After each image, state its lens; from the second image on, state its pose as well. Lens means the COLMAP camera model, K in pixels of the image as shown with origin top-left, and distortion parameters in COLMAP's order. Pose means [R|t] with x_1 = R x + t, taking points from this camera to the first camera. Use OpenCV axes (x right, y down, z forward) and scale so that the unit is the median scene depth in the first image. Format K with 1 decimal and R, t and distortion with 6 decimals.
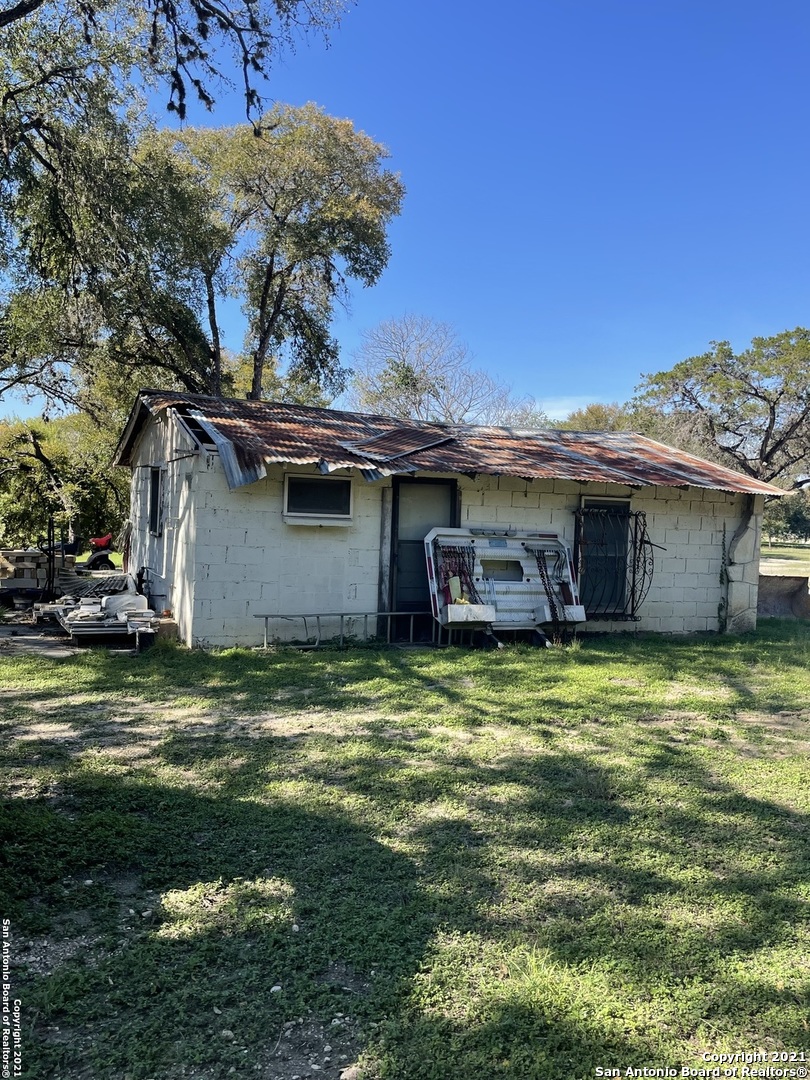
lens RADIAL K [[879.1, 0, 404.6], [0, 879.1, 538.7], [0, 0, 1]] dist [0.005395, -0.013525]
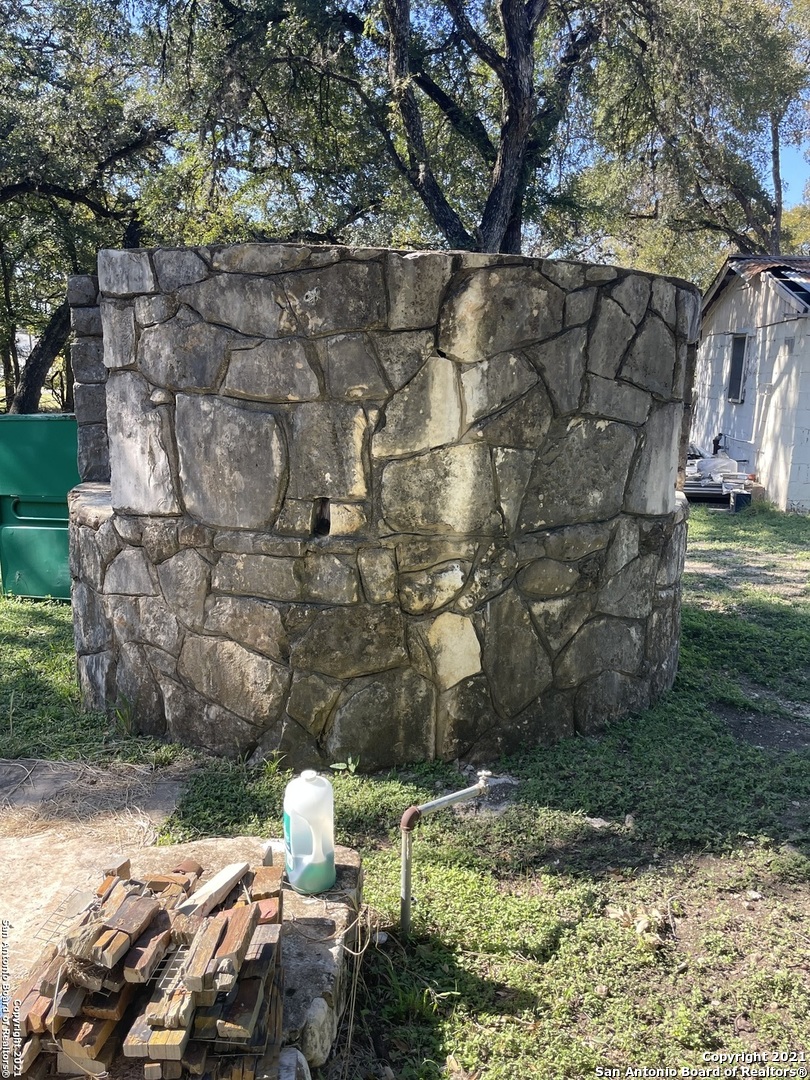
lens RADIAL K [[879.1, 0, 405.4], [0, 879.1, 542.8], [0, 0, 1]] dist [0.005395, -0.013525]
pose [[0.847046, 0.075389, -0.526146, -0.066463], [0.002523, 0.989309, 0.145815, 0.008938], [0.531514, -0.124840, 0.837799, -0.093556]]
